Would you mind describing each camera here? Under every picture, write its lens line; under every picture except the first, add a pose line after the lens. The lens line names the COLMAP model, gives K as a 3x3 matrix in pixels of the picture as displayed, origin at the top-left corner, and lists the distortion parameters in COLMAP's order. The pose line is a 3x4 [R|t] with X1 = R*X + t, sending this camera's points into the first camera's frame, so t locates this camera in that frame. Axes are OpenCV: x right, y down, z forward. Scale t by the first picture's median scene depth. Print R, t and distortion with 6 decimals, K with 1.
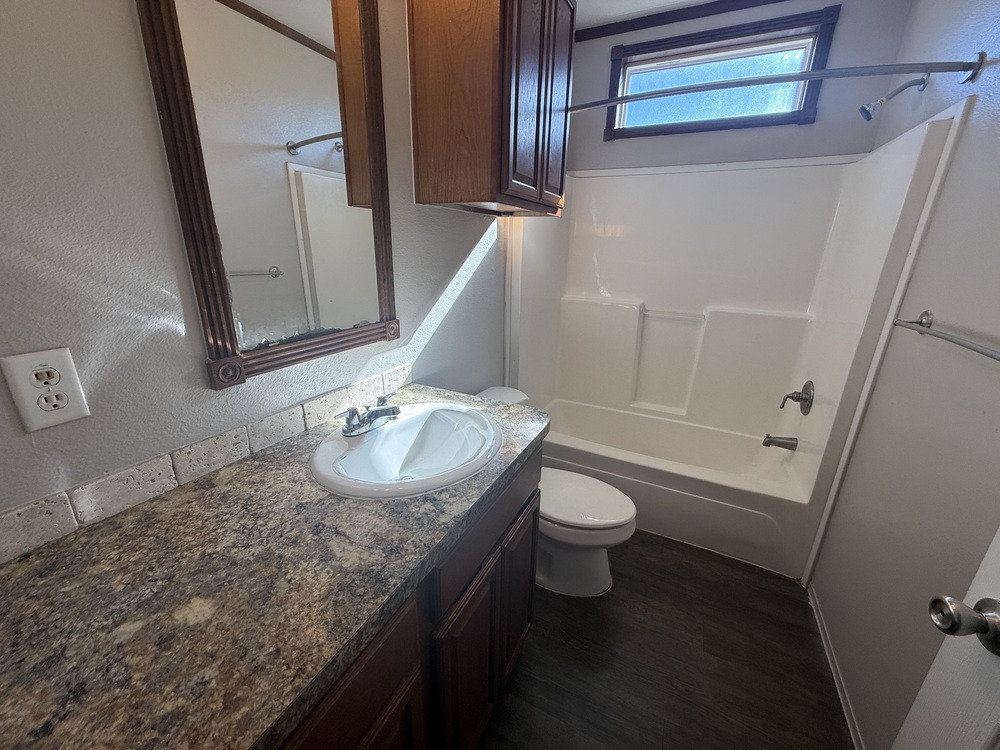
lens RADIAL K [[397.8, 0, 500.0], [0, 397.8, 373.1], [0, 0, 1]] dist [0.003492, 0.000331]
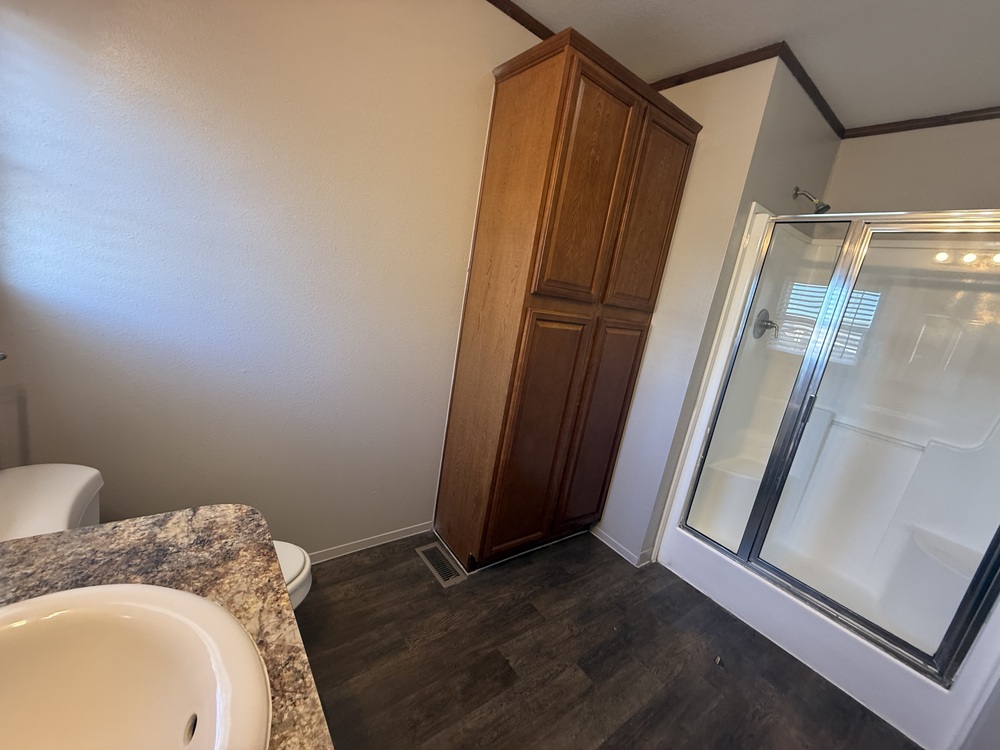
lens RADIAL K [[397.8, 0, 498.5], [0, 397.8, 375.5], [0, 0, 1]] dist [0.003492, 0.000331]
pose [[0.881755, 0.220611, -0.416940, 0.749449], [-0.276797, 0.957706, -0.078636, -0.088473], [0.381958, 0.184745, 0.905526, 0.306931]]
